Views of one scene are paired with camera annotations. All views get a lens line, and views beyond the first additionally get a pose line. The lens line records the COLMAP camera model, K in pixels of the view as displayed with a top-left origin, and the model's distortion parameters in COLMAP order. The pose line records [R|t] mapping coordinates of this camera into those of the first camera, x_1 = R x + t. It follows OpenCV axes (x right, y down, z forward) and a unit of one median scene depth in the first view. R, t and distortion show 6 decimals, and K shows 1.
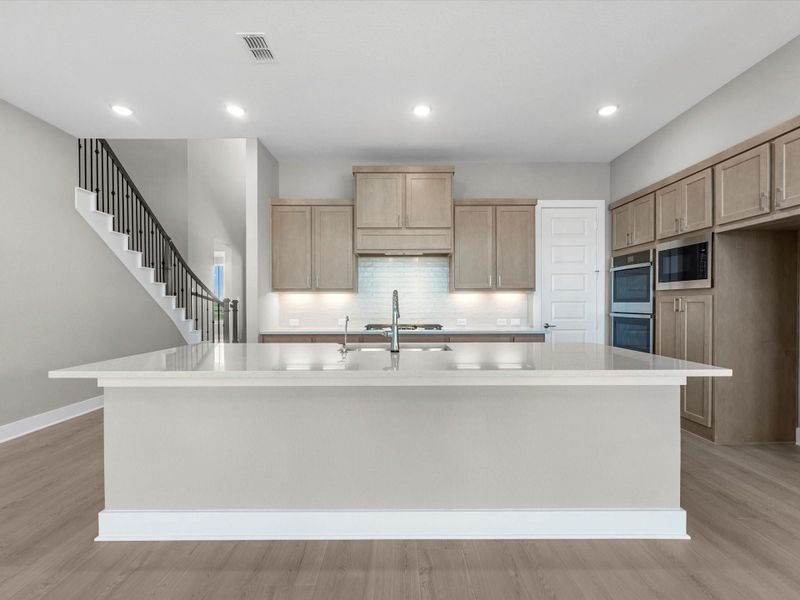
lens RADIAL K [[373.2, 0, 408.0], [0, 373.2, 305.9], [0, 0, 1]] dist [0.002074, 0.000171]
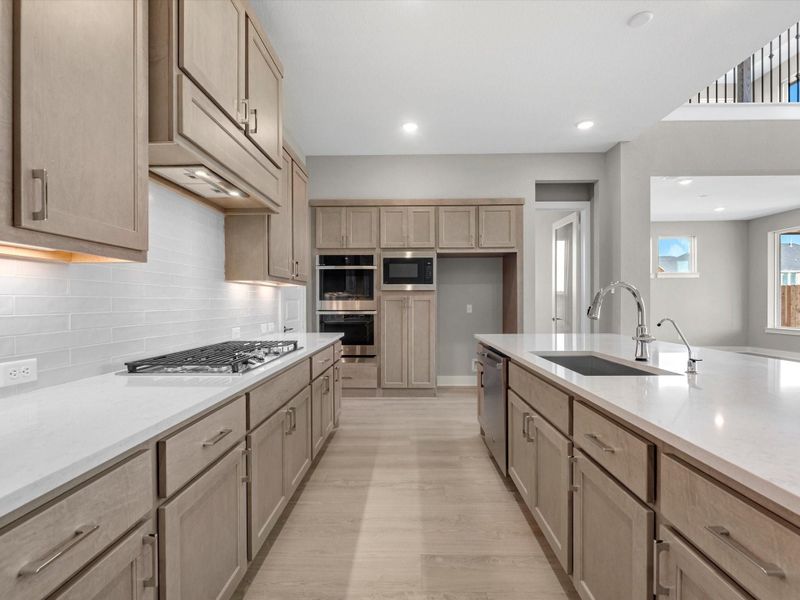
lens RADIAL K [[373.2, 0, 402.7], [0, 373.2, 303.0], [0, 0, 1]] dist [0.002074, 0.000171]
pose [[0.040530, 0.004524, 0.999168, -0.487906], [0.012406, 0.999910, -0.005031, 0.005120], [-0.999101, 0.012599, 0.040471, 0.829724]]
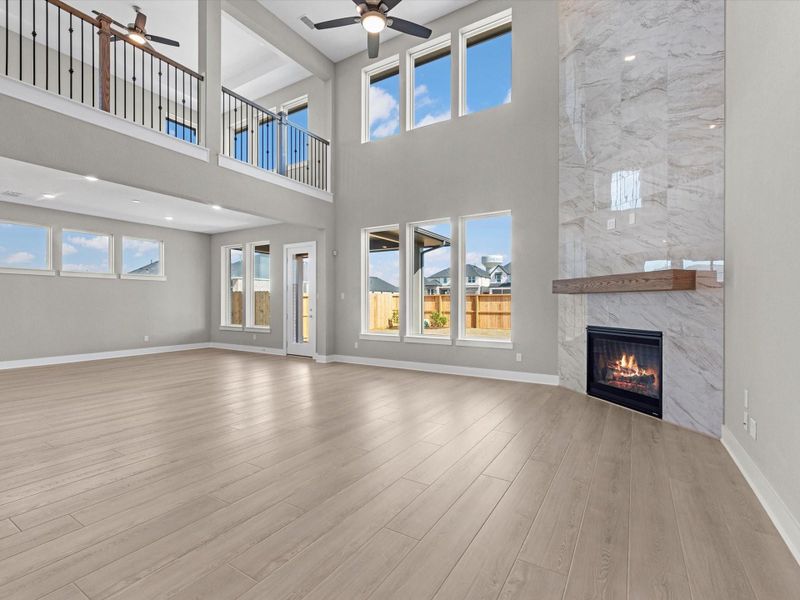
lens RADIAL K [[373.2, 0, 404.5], [0, 373.2, 301.3], [0, 0, 1]] dist [0.002074, 0.000171]
pose [[-0.836445, 0.005740, 0.548021, -0.707861], [0.007953, 0.999967, 0.001665, 0.000504], [-0.547993, 0.005751, -0.836463, 0.331060]]
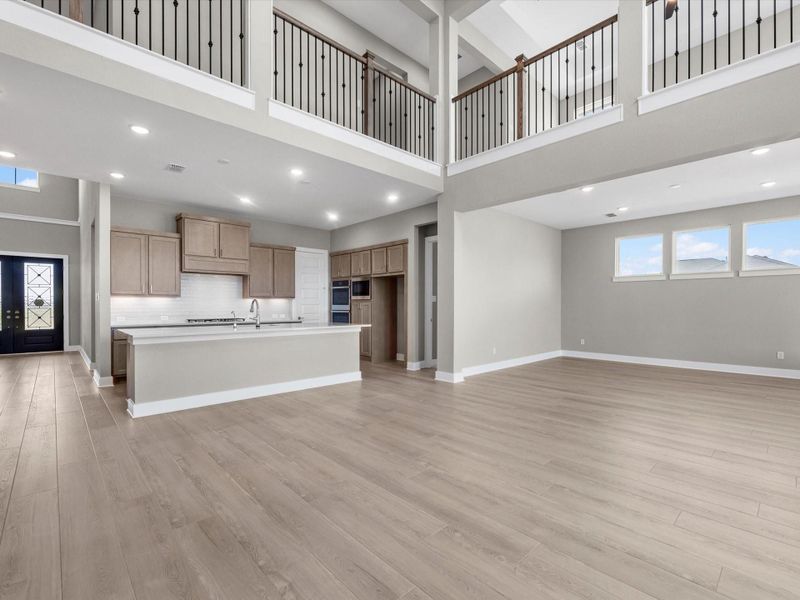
lens RADIAL K [[373.2, 0, 398.2], [0, 373.2, 305.0], [0, 0, 1]] dist [0.002074, 0.000171]
pose [[0.748789, 0.003877, 0.662797, -0.521299], [0.001254, 0.999973, -0.007266, 0.005218], [-0.662808, 0.006272, 0.748763, -0.735334]]
